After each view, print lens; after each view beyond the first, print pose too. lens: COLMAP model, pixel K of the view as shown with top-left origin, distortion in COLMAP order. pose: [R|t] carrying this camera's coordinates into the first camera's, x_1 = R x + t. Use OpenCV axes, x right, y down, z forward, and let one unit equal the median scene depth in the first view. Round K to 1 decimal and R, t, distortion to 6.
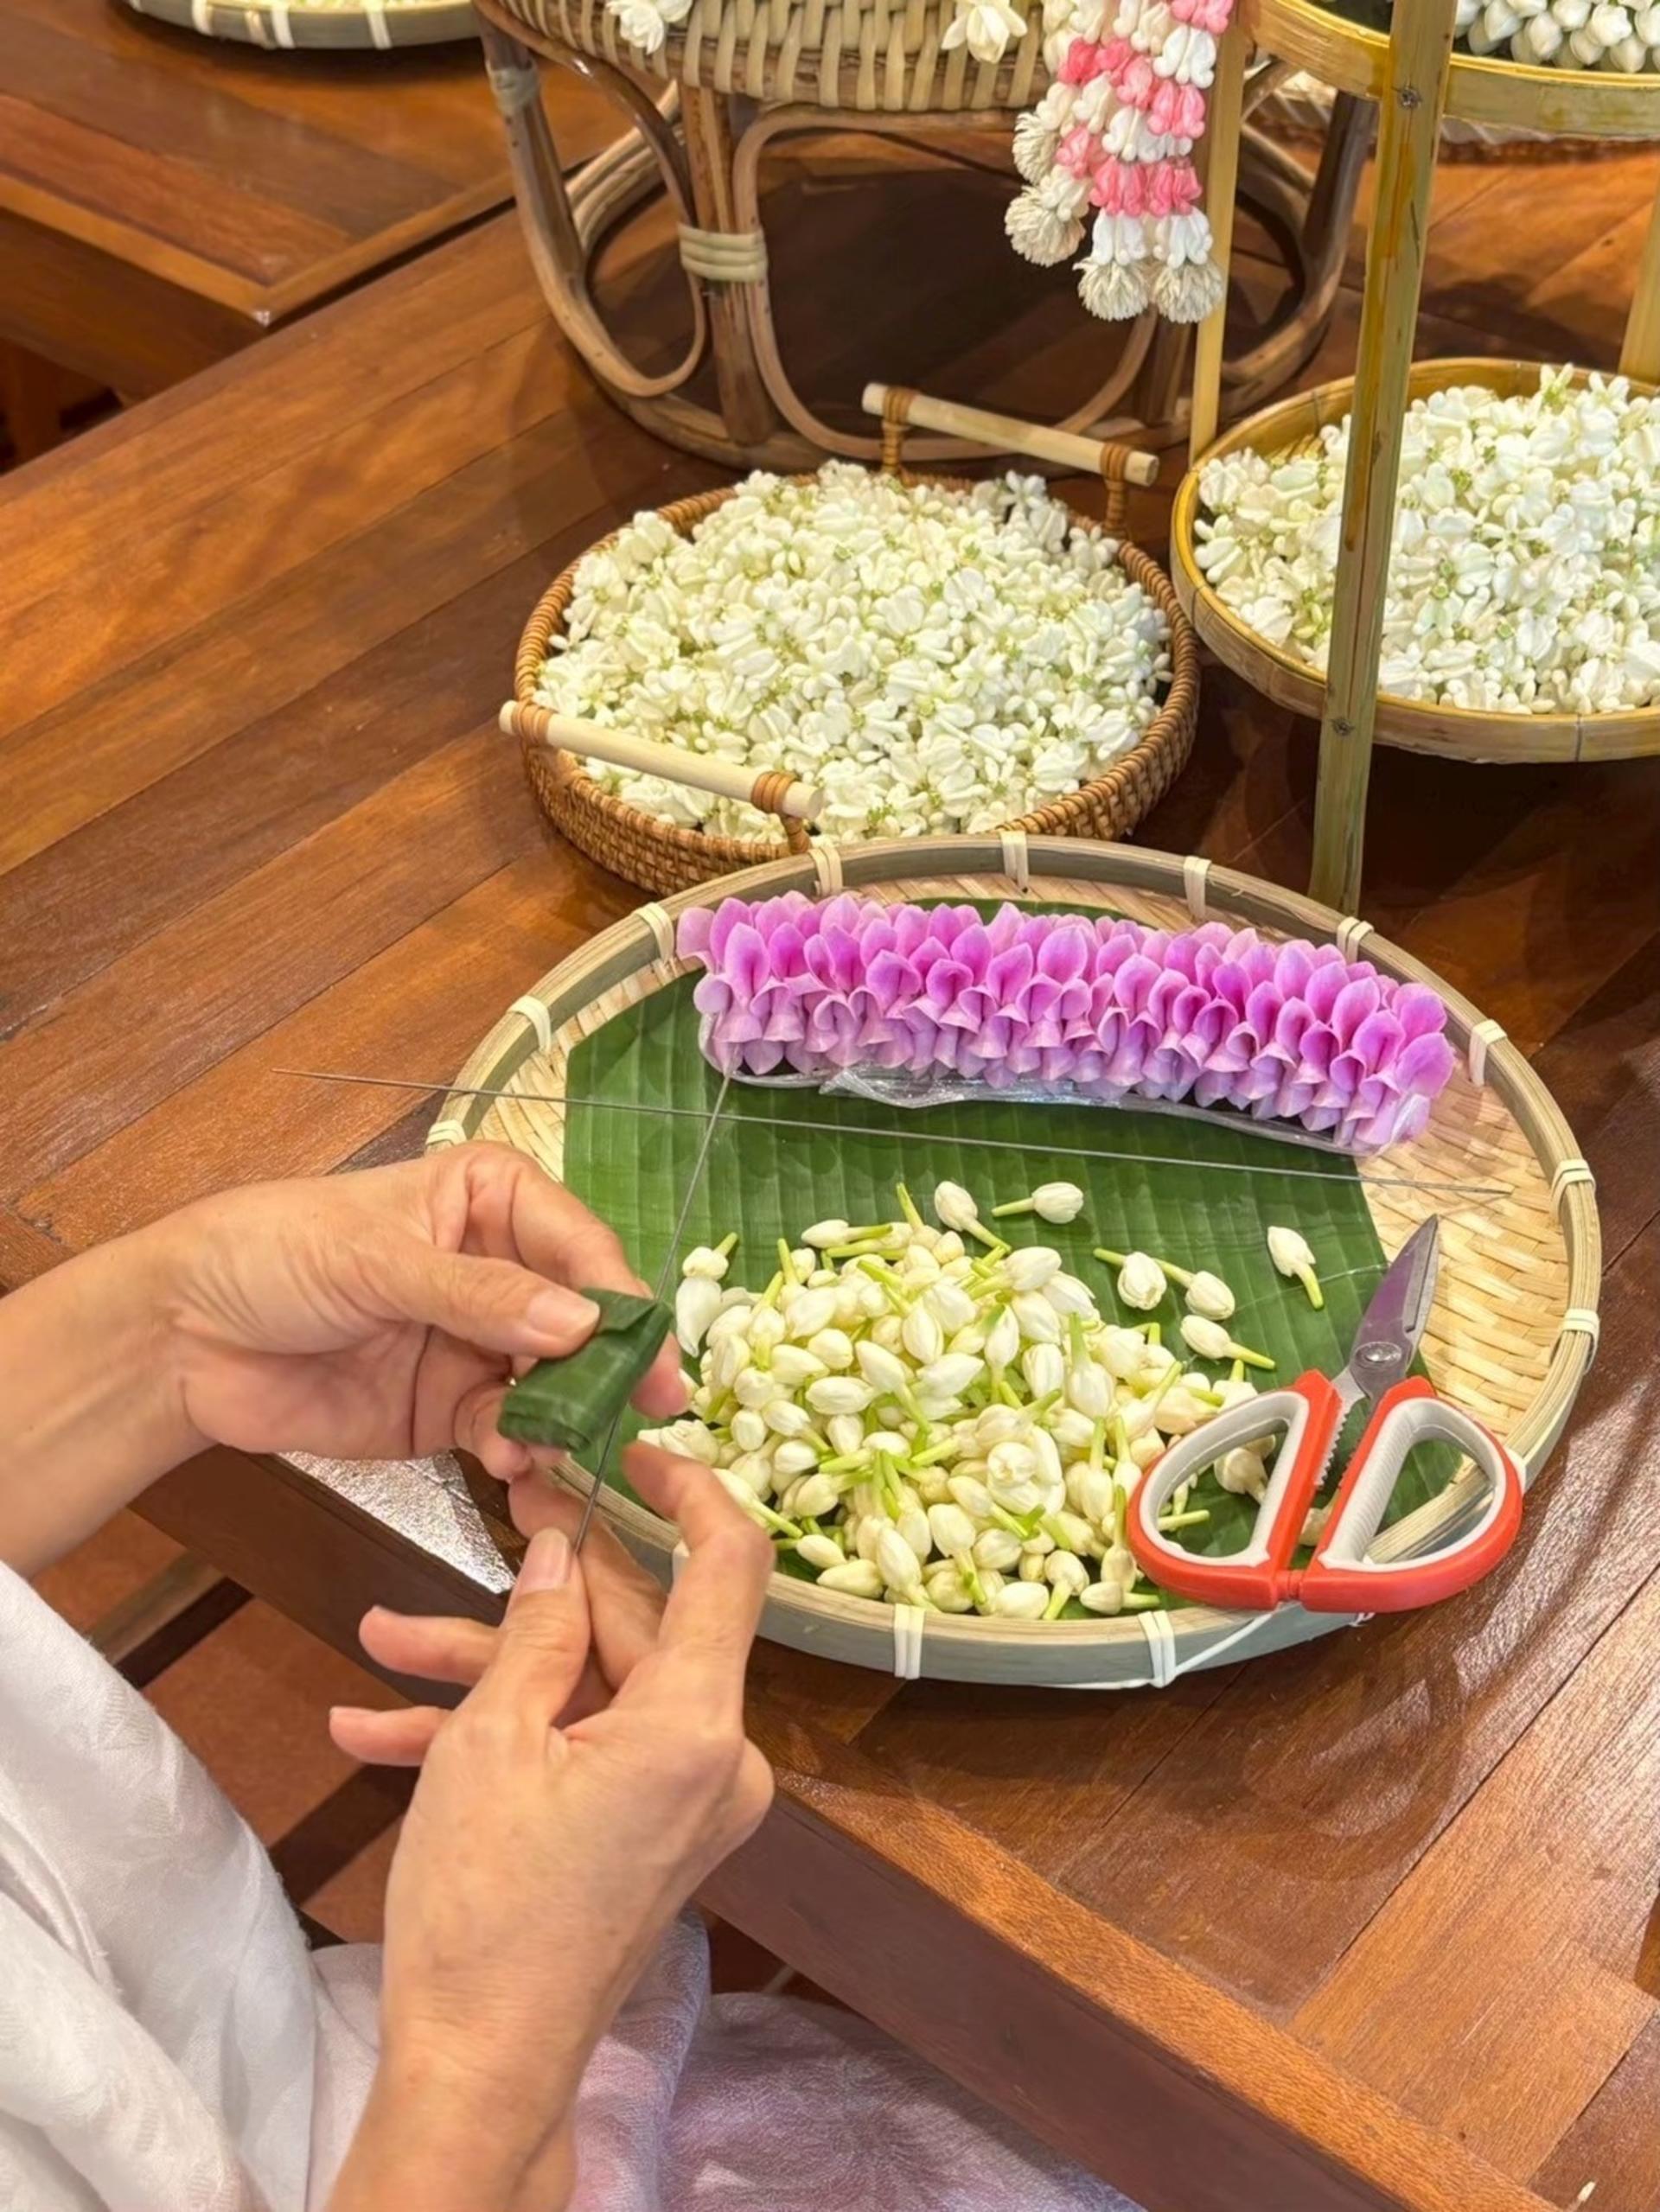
lens RADIAL K [[3125.7, 0, 833.2], [0, 3125.7, 1176.2], [0, 0, 1]] dist [0.272519, -1.108001]
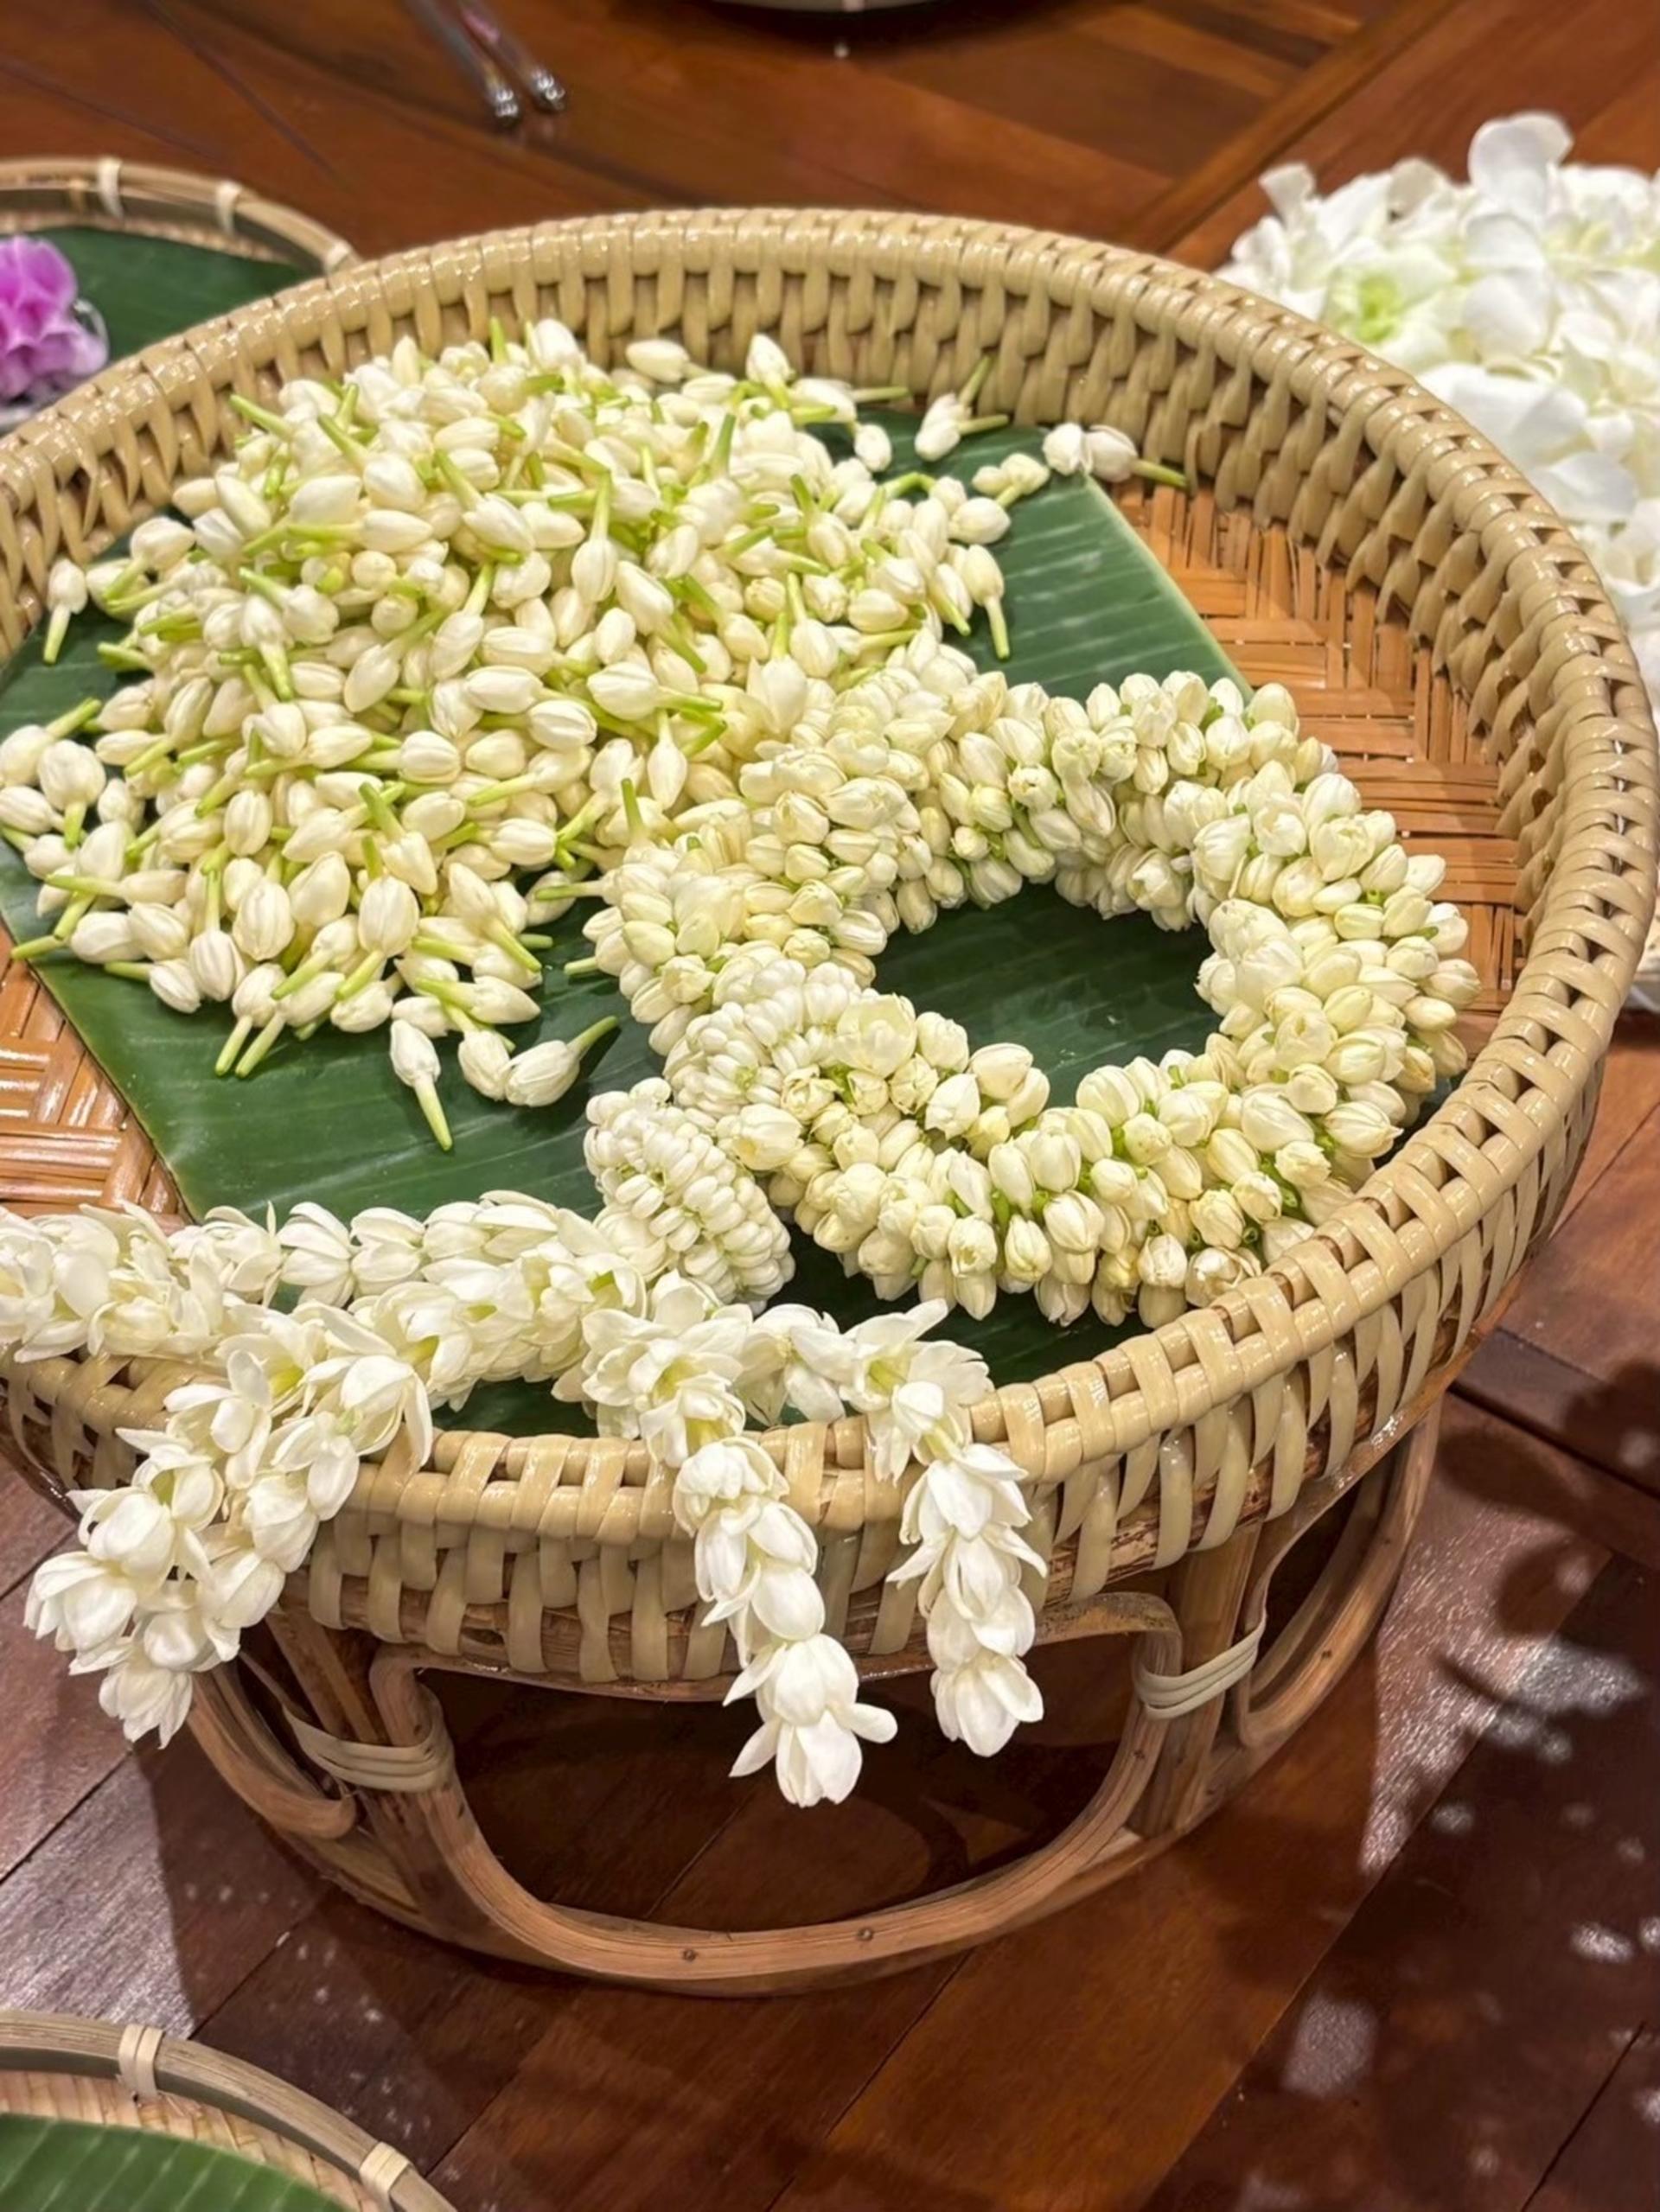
lens RADIAL K [[3125.7, 0, 833.2], [0, 3125.7, 1176.2], [0, 0, 1]] dist [0.272519, -1.108001]
pose [[0.997831, -0.064909, 0.010941, 0.053168], [0.062718, 0.987973, 0.141339, -0.534872], [-0.019984, -0.140346, 0.989901, 0.534660]]
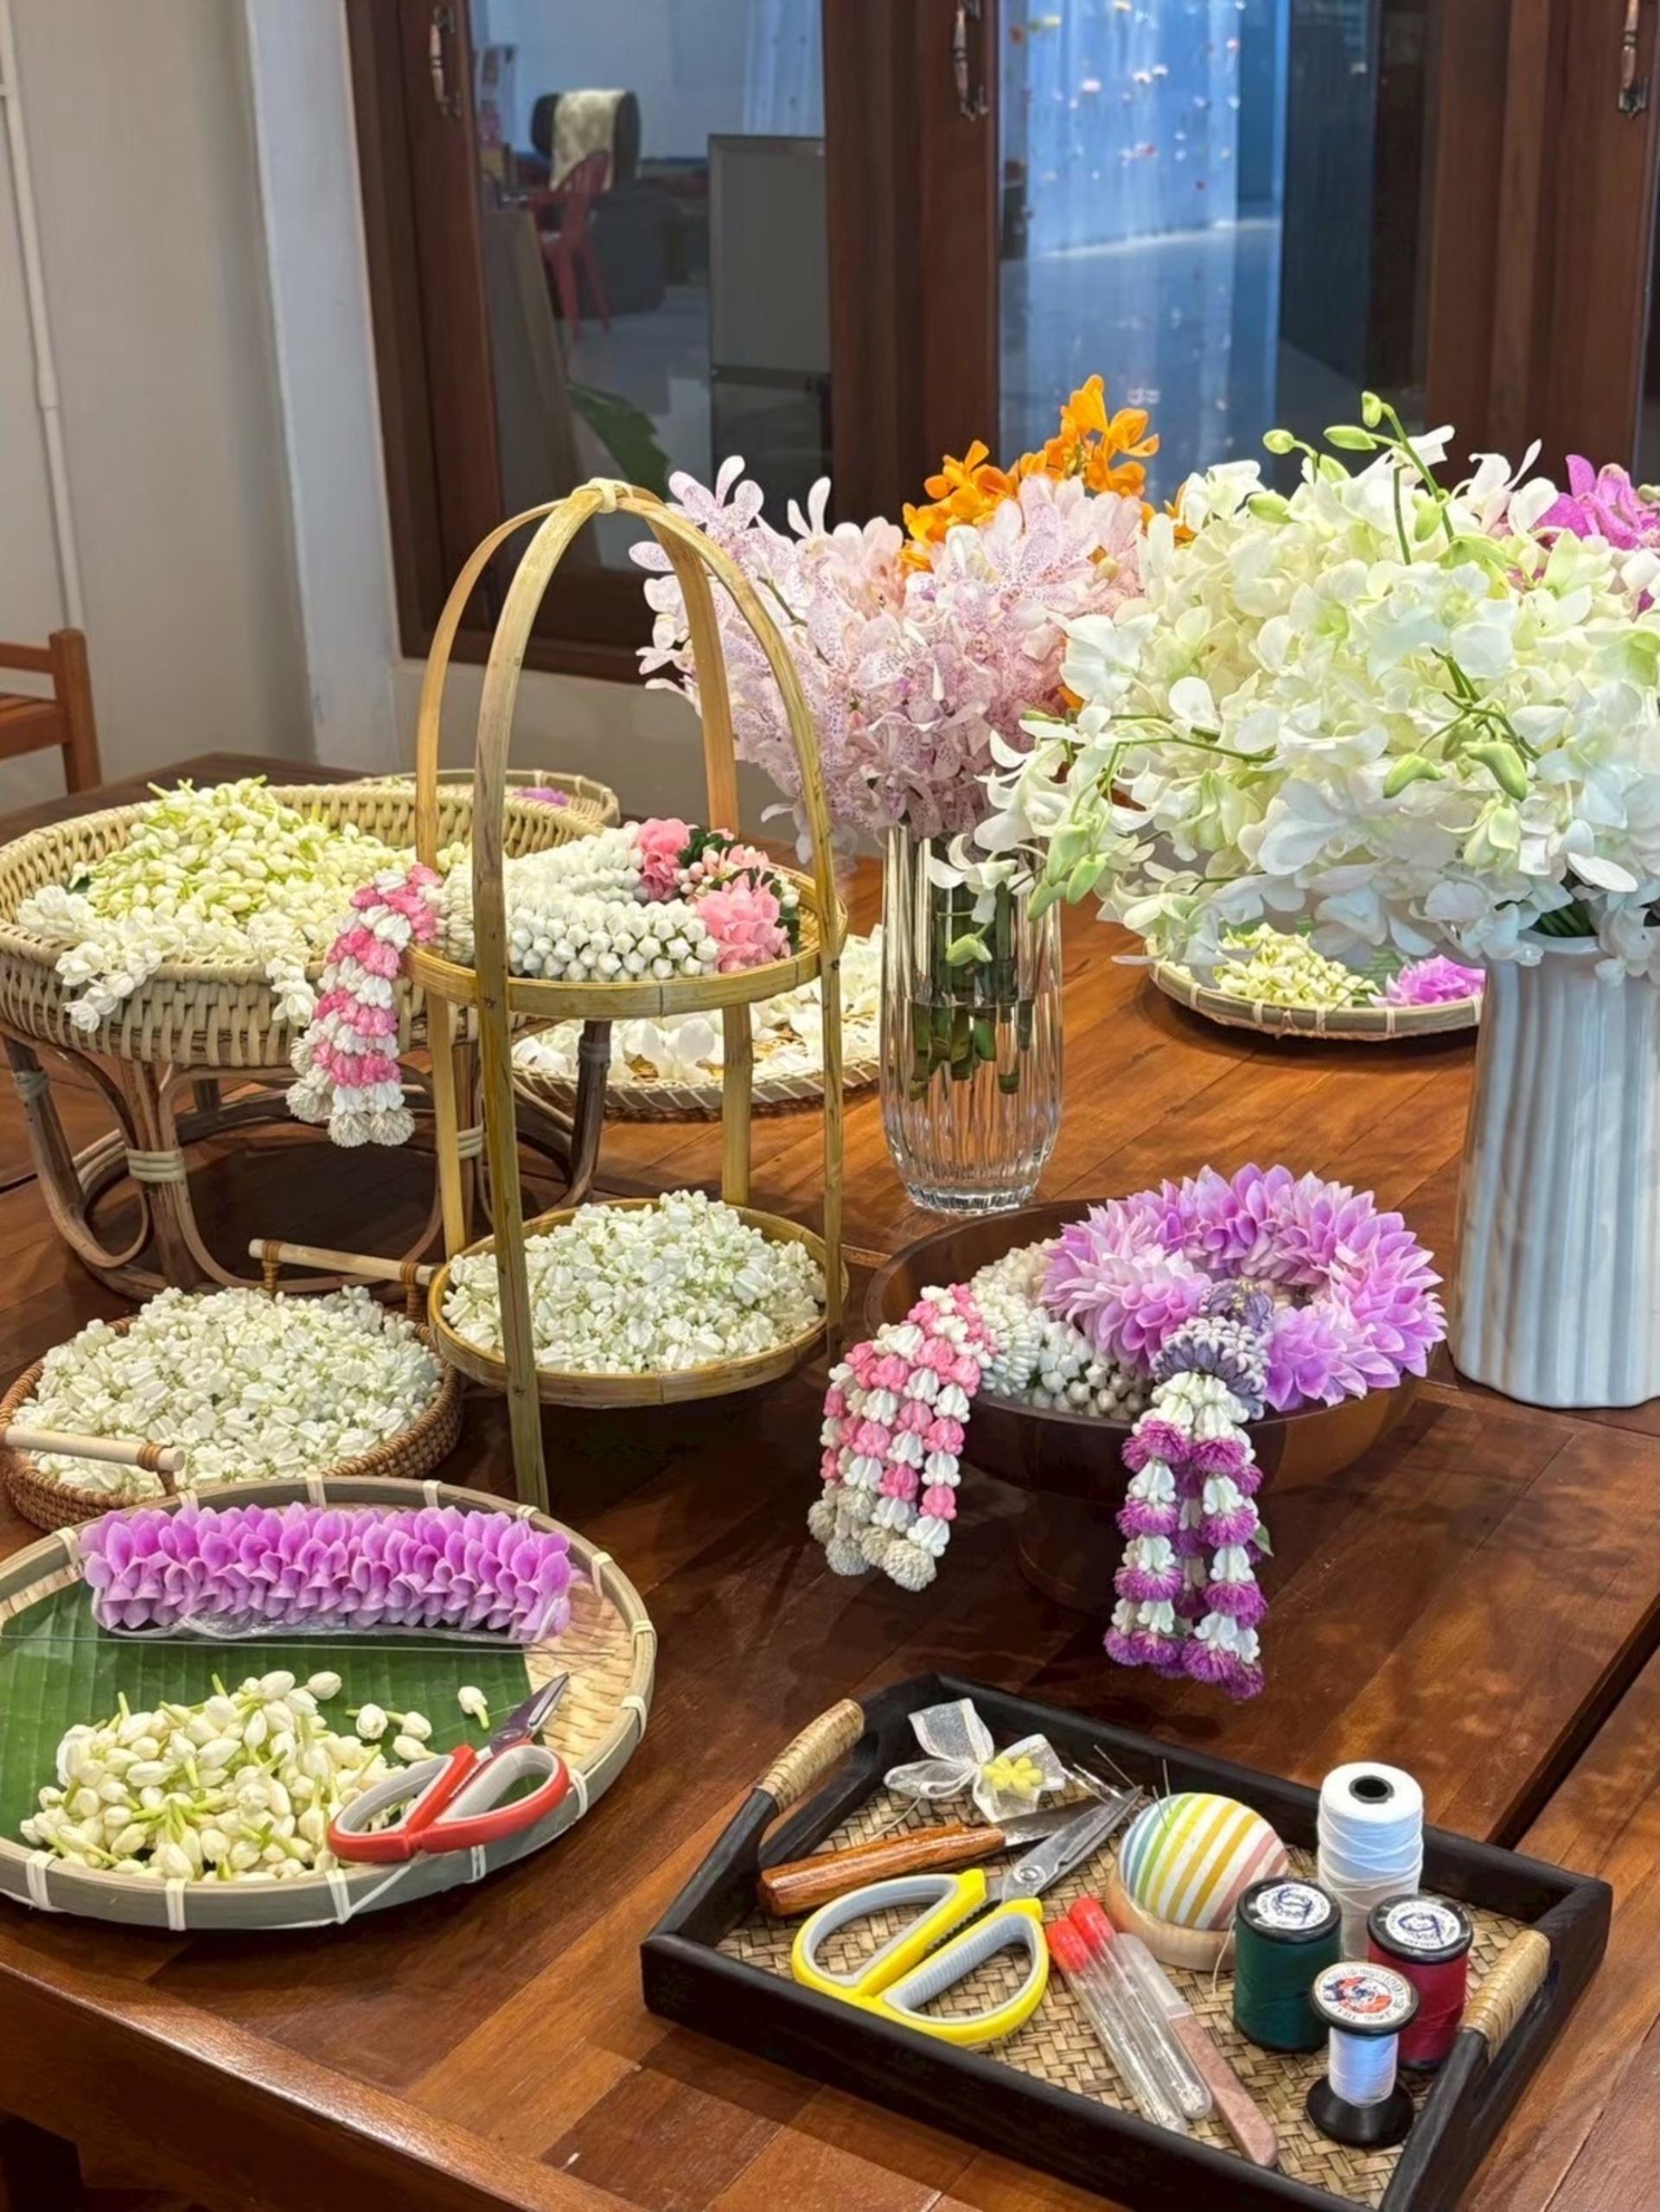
lens RADIAL K [[3125.7, 0, 833.2], [0, 3125.7, 1176.2], [0, 0, 1]] dist [0.272519, -1.108001]
pose [[0.995803, -0.040915, 0.081866, 0.190724], [0.068038, 0.929229, -0.363186, 0.332419], [-0.061212, 0.367232, 0.928113, -0.494899]]
